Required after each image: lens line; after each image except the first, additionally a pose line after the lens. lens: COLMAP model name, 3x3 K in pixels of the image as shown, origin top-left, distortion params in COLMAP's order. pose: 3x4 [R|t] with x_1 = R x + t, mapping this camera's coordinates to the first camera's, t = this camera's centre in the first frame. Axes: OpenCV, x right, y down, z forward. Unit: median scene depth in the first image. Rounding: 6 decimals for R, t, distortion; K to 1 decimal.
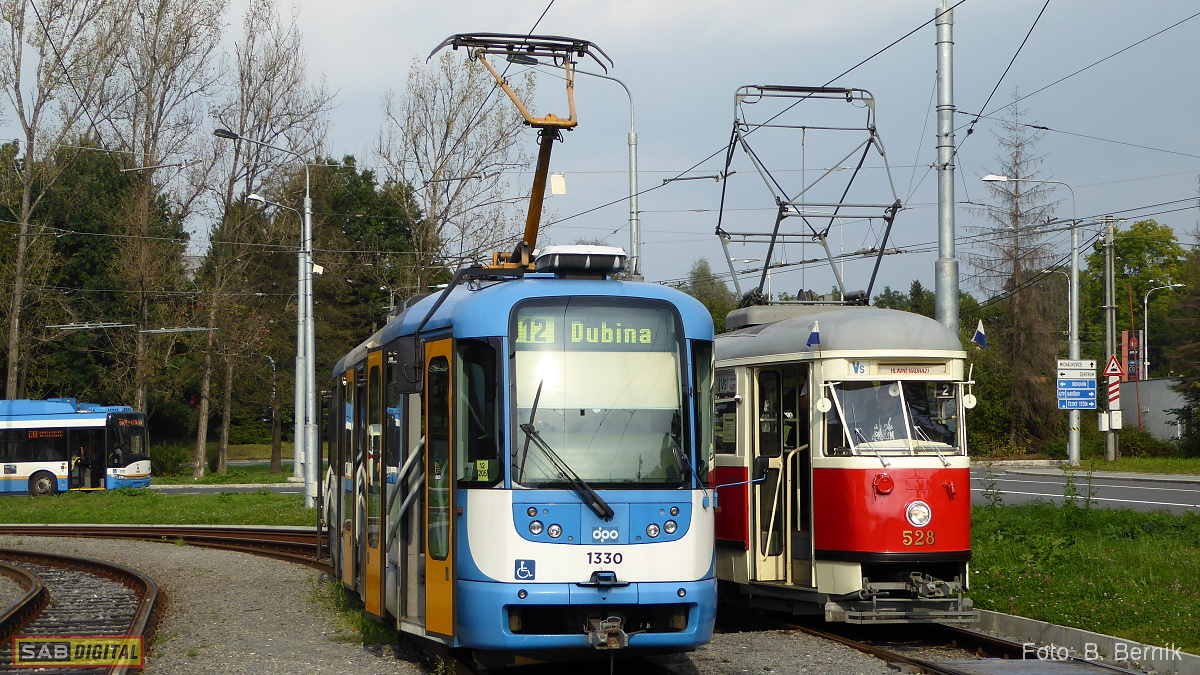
lens RADIAL K [[2315.3, 0, 639.5], [0, 2315.3, 340.3], [0, 0, 1]] dist [0.173718, 0.000000]
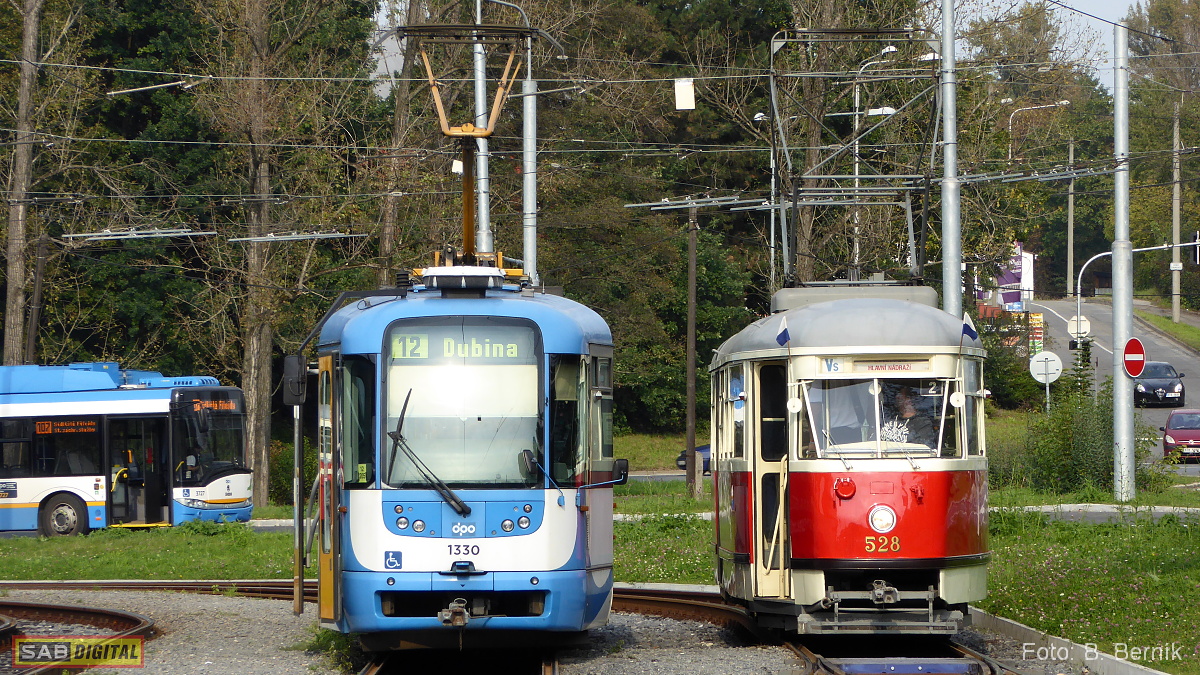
lens RADIAL K [[6844.6, 0, 607.0], [0, 6844.6, 344.6], [0, 0, 1]] dist [1.626028, 0.000000]
pose [[0.983099, -0.007573, -0.182919, 0.513145], [0.013344, 0.999451, 0.030341, -0.082075], [0.182589, -0.032269, 0.982660, -1.748650]]
